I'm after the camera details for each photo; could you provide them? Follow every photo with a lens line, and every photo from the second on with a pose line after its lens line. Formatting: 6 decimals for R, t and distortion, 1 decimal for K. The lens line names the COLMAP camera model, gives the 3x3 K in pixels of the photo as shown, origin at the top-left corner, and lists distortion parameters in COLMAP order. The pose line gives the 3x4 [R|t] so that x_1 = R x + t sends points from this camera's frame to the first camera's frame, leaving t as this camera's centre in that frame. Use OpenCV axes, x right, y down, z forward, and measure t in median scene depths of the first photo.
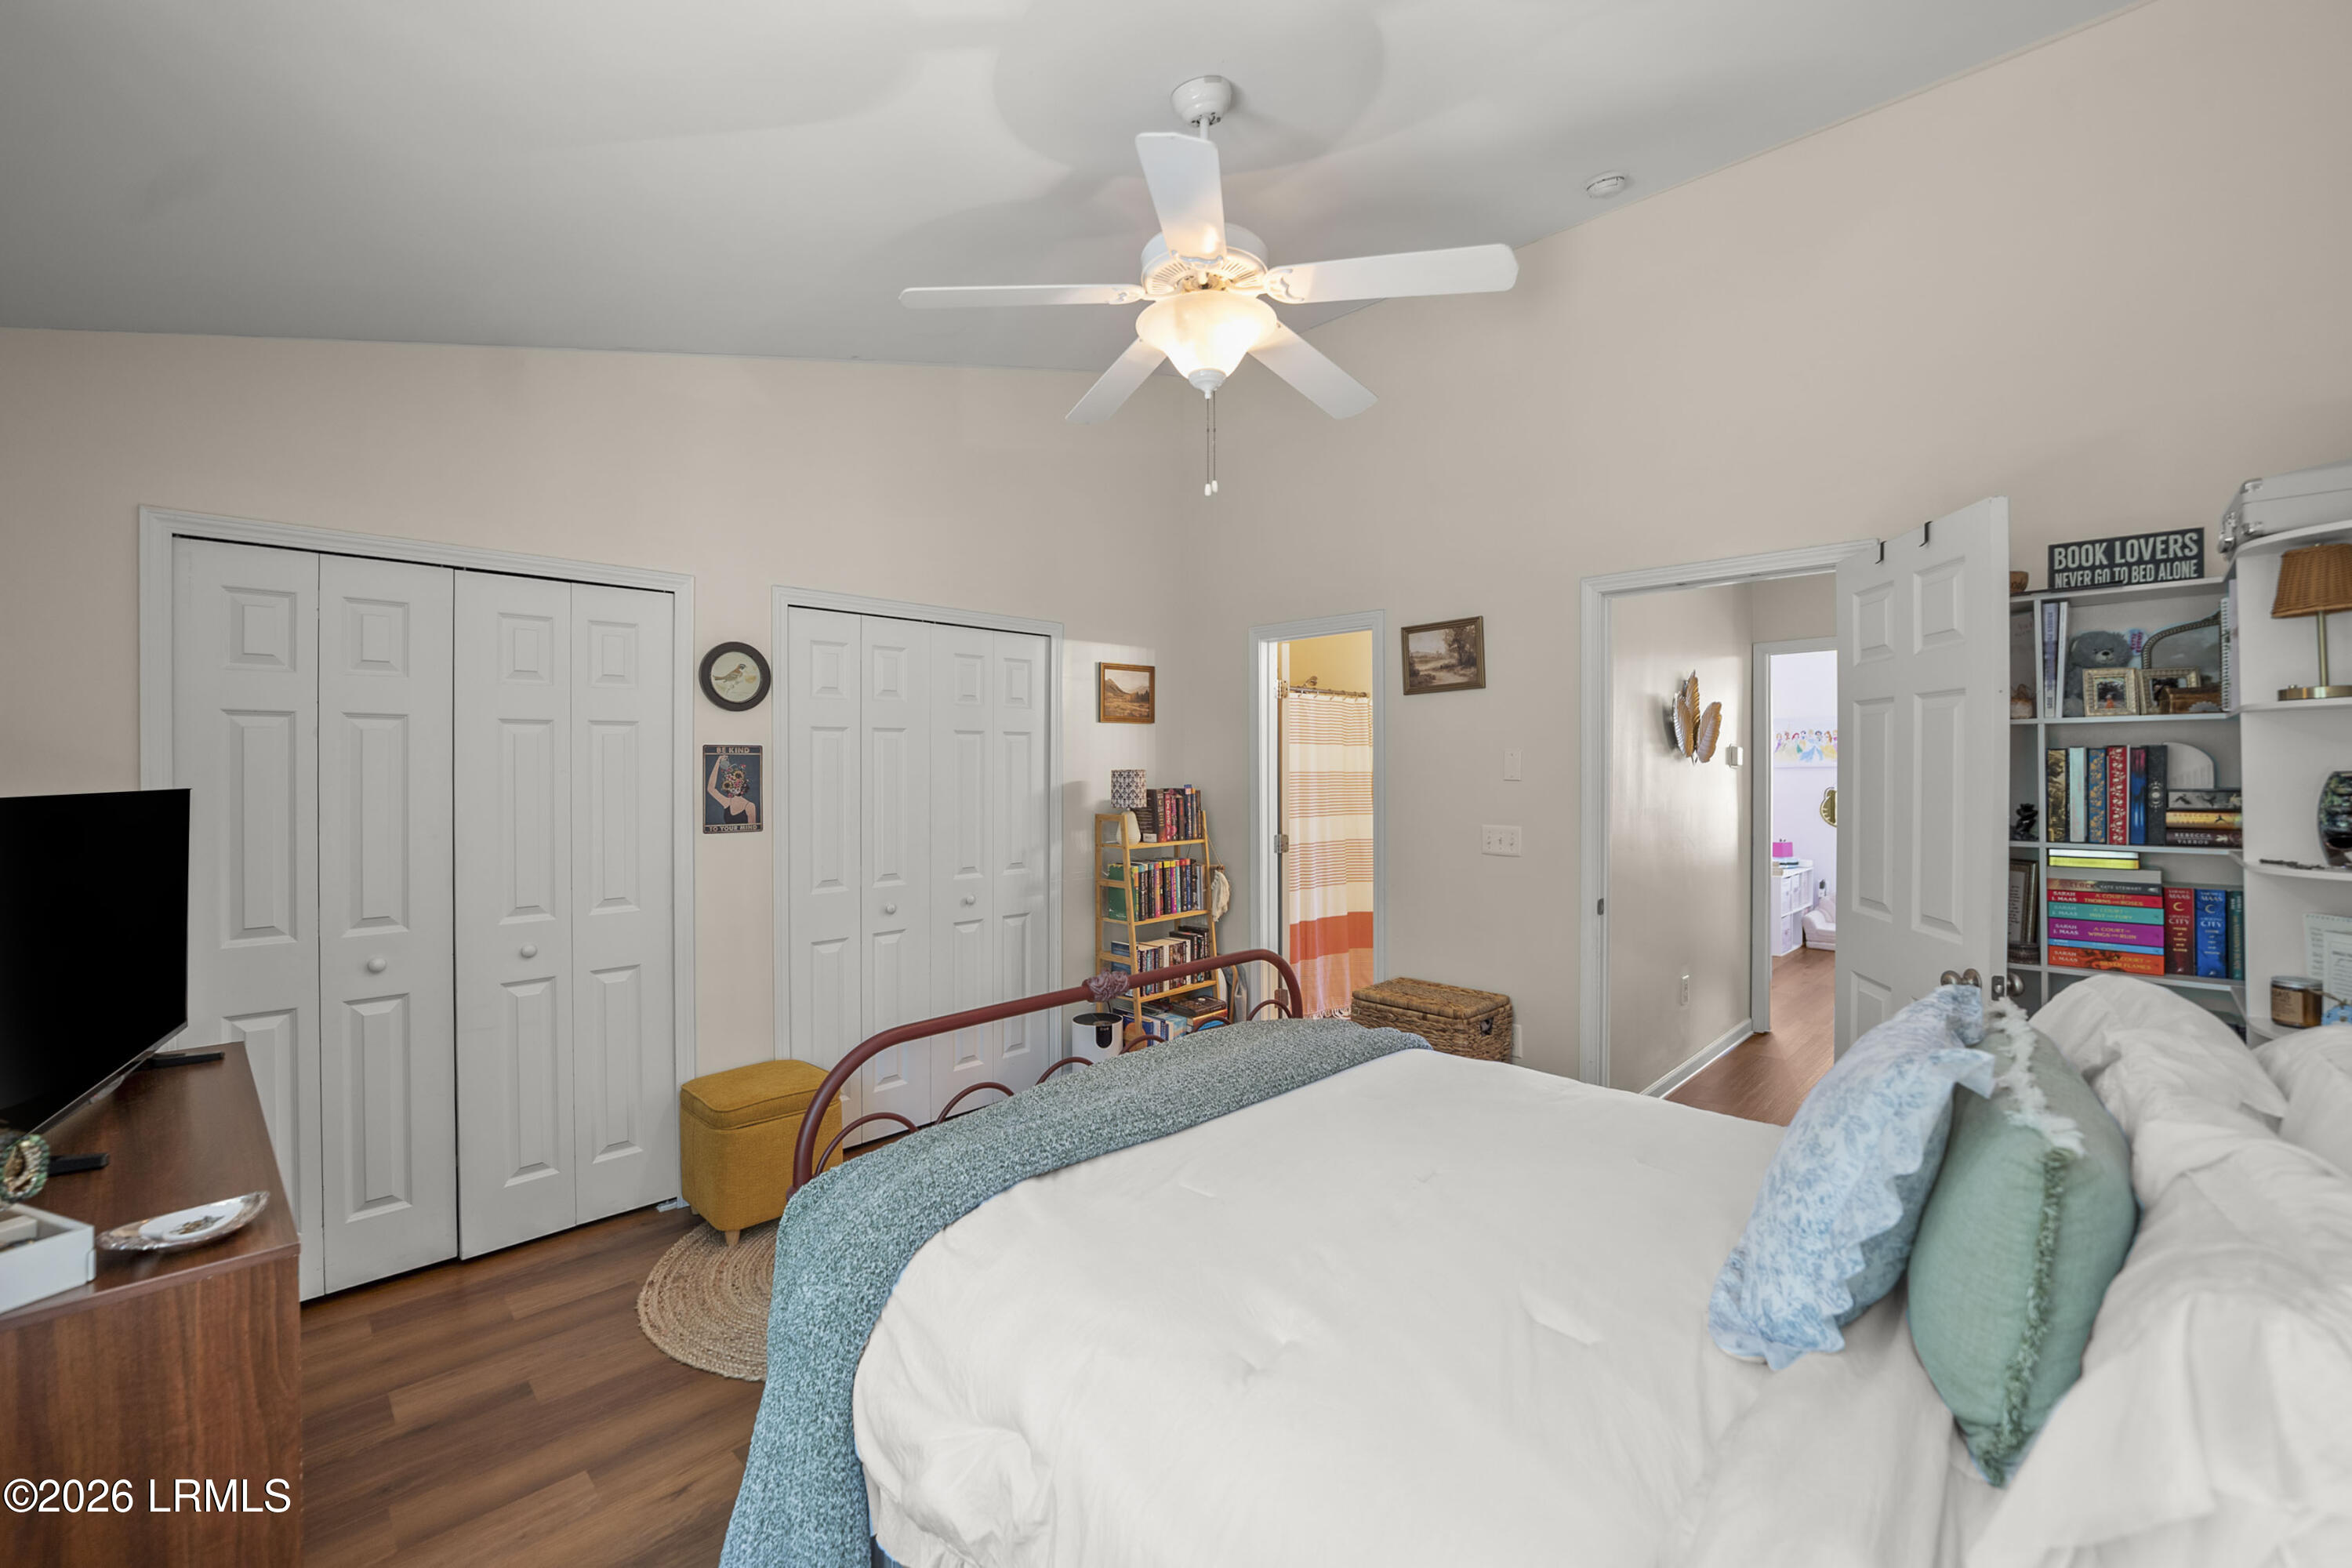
lens RADIAL K [[972.9, 0, 1175.3], [0, 972.9, 772.5], [0, 0, 1]] dist [-0.022697, -0.000035]
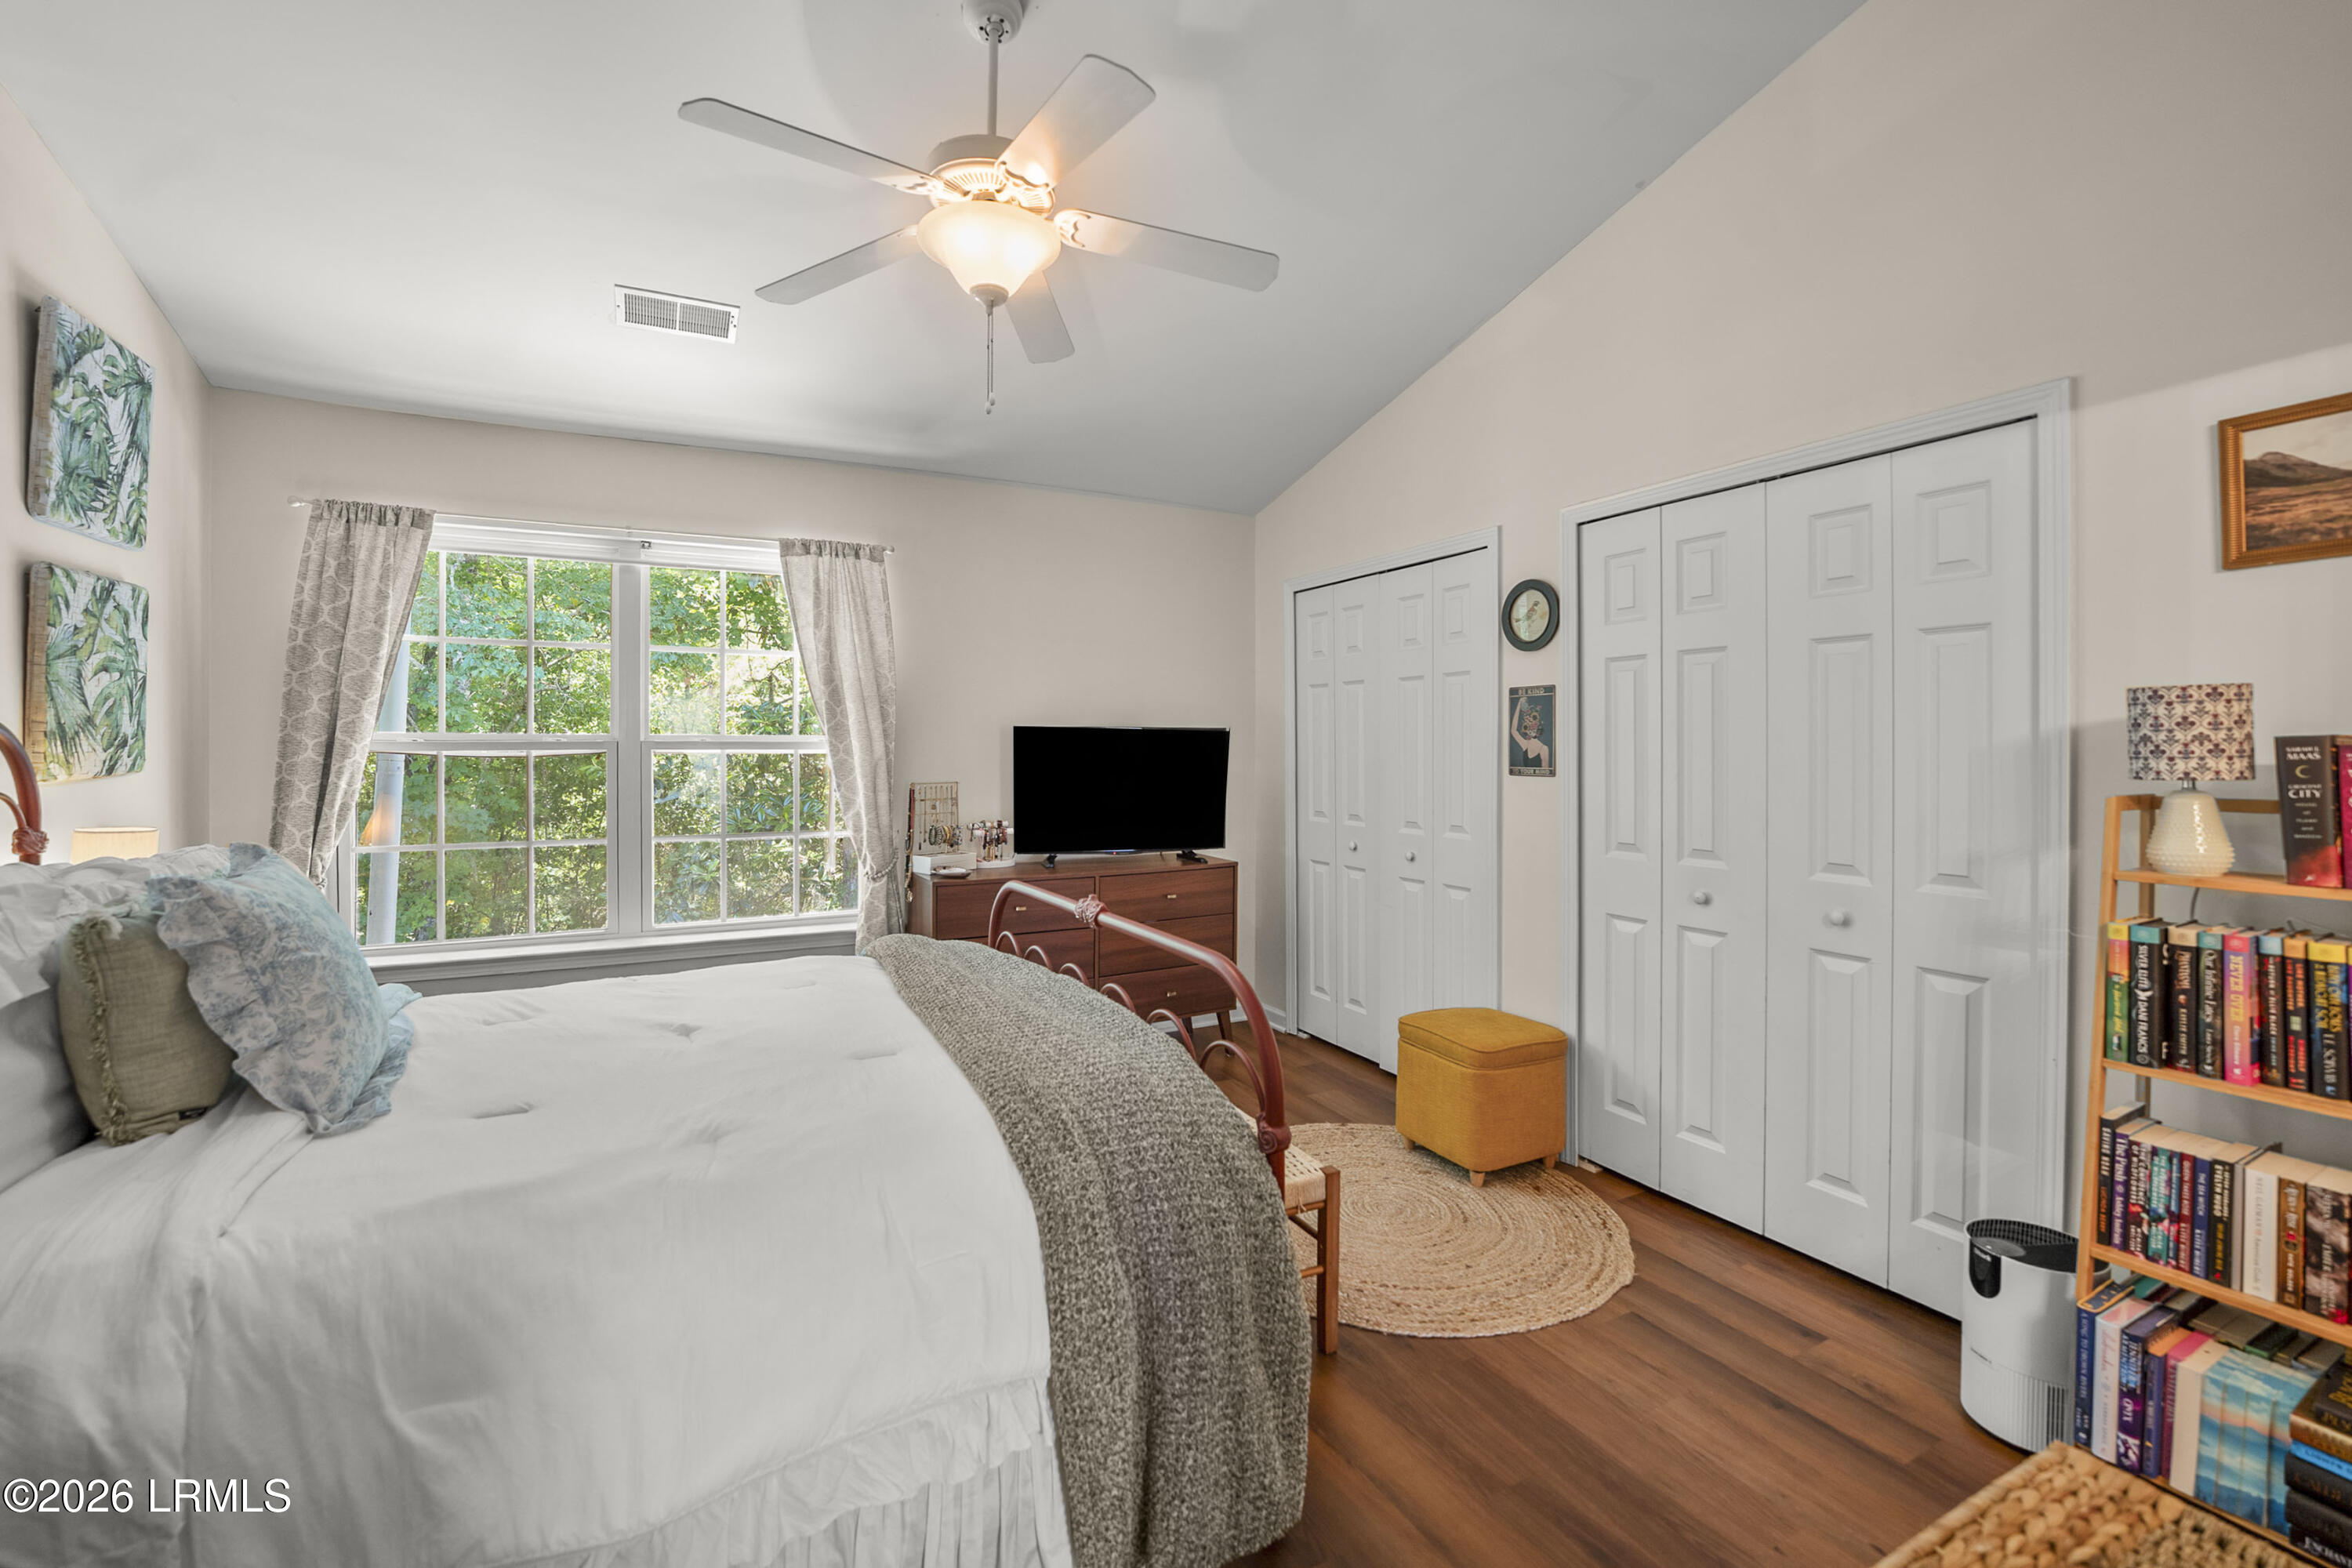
lens RADIAL K [[972.9, 0, 1175.3], [0, 972.9, 772.5], [0, 0, 1]] dist [-0.022697, -0.000035]
pose [[-0.305482, 0.024719, -0.951877, 0.567370], [-0.008476, 0.999553, 0.028677, 0.032760], [0.952160, 0.016828, -0.305136, 0.939272]]
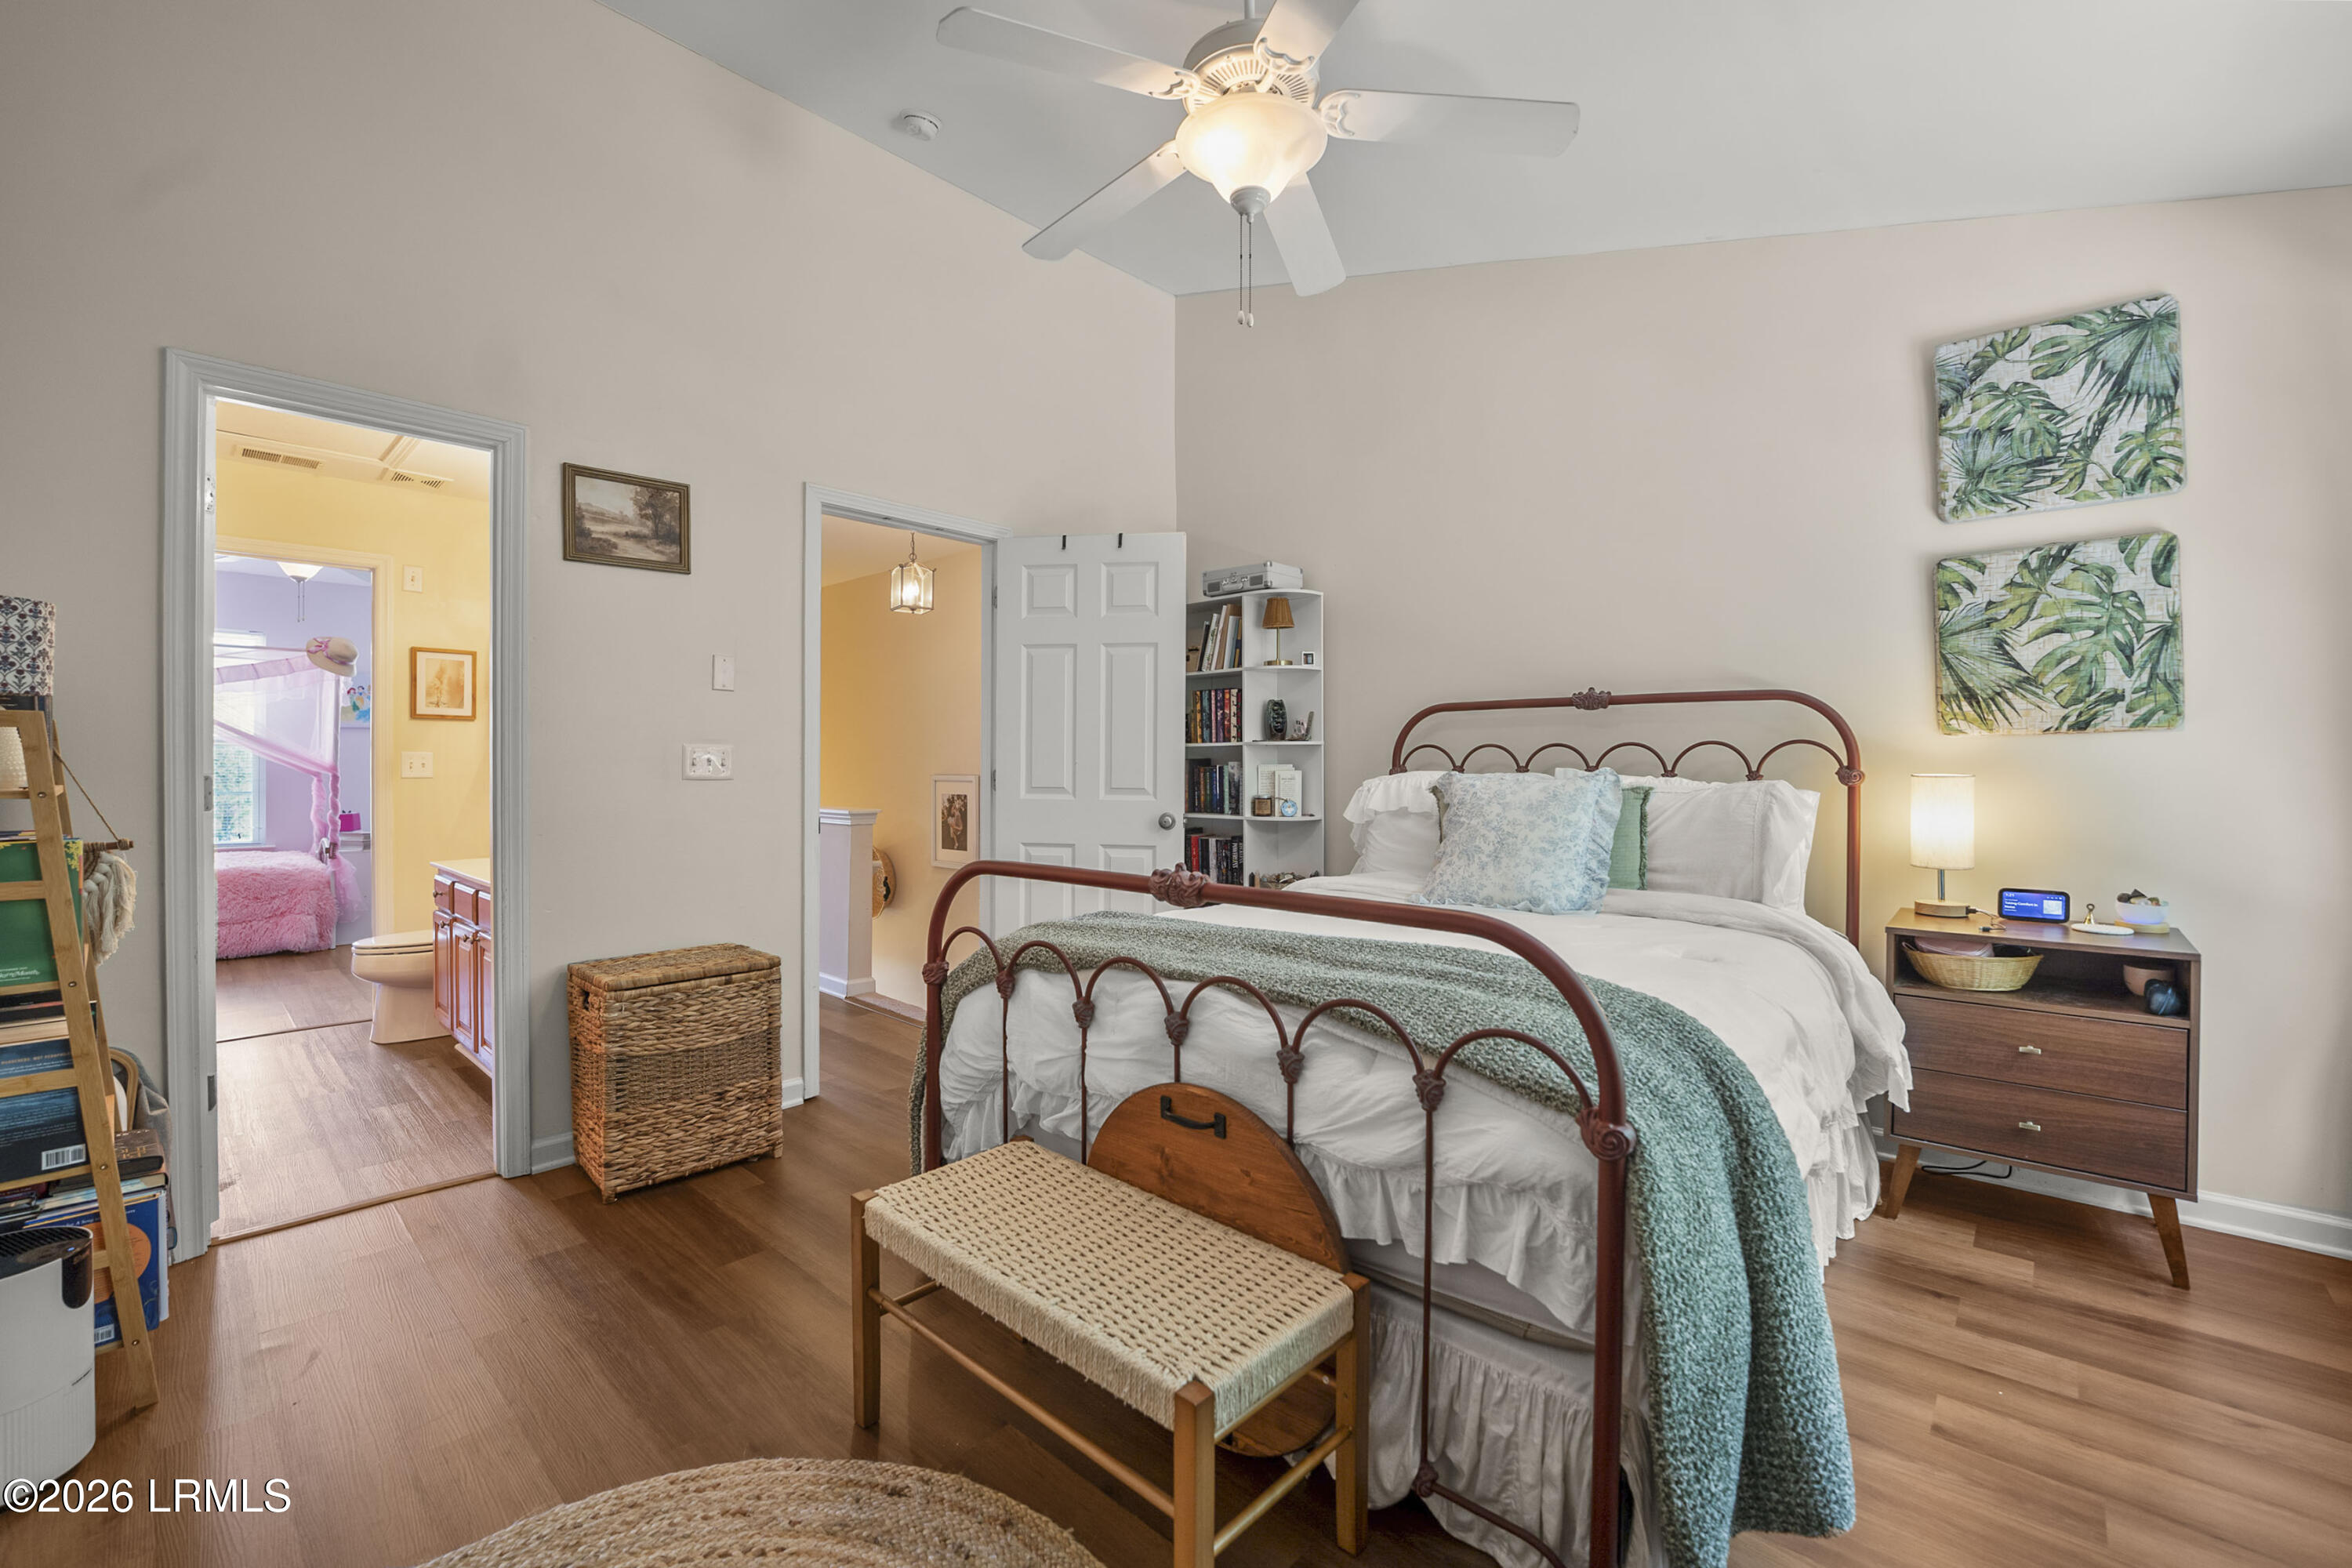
lens RADIAL K [[972.9, 0, 1175.3], [0, 972.9, 772.5], [0, 0, 1]] dist [-0.022697, -0.000035]
pose [[-0.021417, -0.002072, 0.999768, -0.565471], [0.004306, 0.999988, 0.002164, 0.089324], [-0.999761, 0.004352, -0.021408, 0.694734]]
